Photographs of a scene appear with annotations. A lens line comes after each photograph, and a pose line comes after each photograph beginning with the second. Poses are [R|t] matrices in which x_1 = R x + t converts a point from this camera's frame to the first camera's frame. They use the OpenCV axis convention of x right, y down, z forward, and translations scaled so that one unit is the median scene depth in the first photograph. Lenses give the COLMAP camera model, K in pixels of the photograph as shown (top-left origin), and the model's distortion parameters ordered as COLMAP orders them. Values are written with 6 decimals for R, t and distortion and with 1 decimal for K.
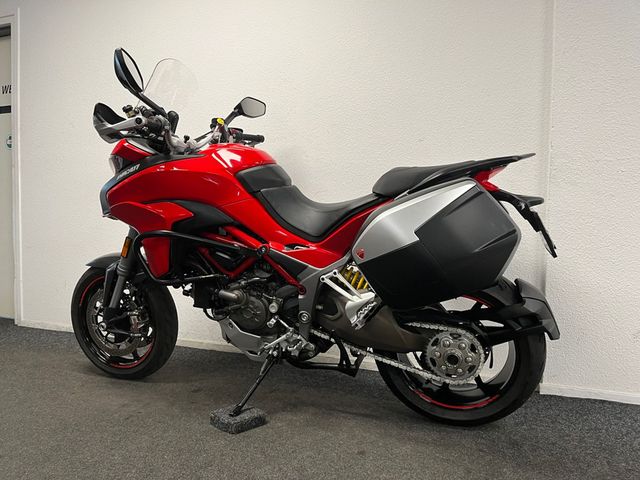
lens RADIAL K [[482.2, 0, 321.9], [0, 482.2, 242.0], [0, 0, 1]] dist [0.035009, -0.014423]
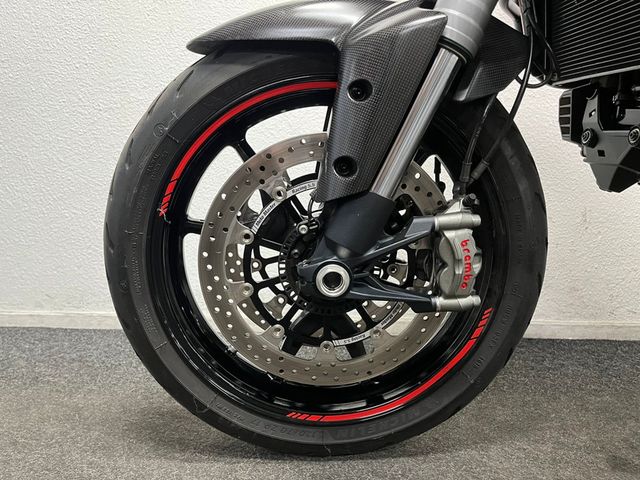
lens RADIAL K [[482.2, 0, 317.7], [0, 482.2, 240.2], [0, 0, 1]] dist [0.035009, -0.014423]
pose [[0.918002, -0.037013, 0.394845, -0.646870], [0.011260, 0.997666, 0.067341, 0.161345], [-0.396416, -0.057373, 0.916276, 0.915586]]
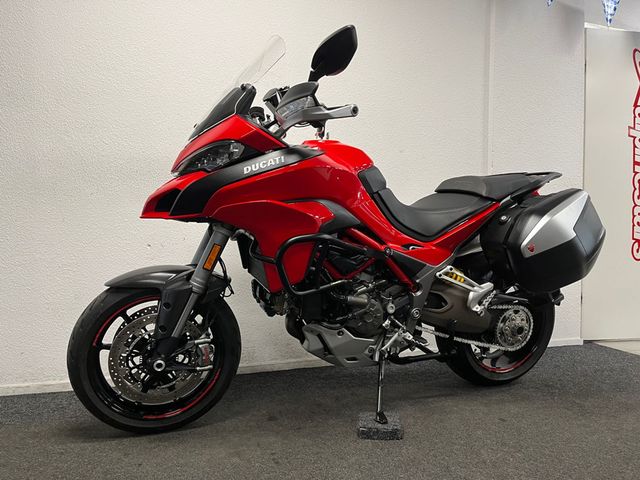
lens RADIAL K [[482.2, 0, 321.6], [0, 482.2, 233.6], [0, 0, 1]] dist [0.035009, -0.014423]
pose [[0.764527, -0.013243, 0.644456, -0.860887], [0.032694, 0.999299, -0.018250, -0.005830], [-0.643762, 0.035023, 0.764424, 0.314226]]
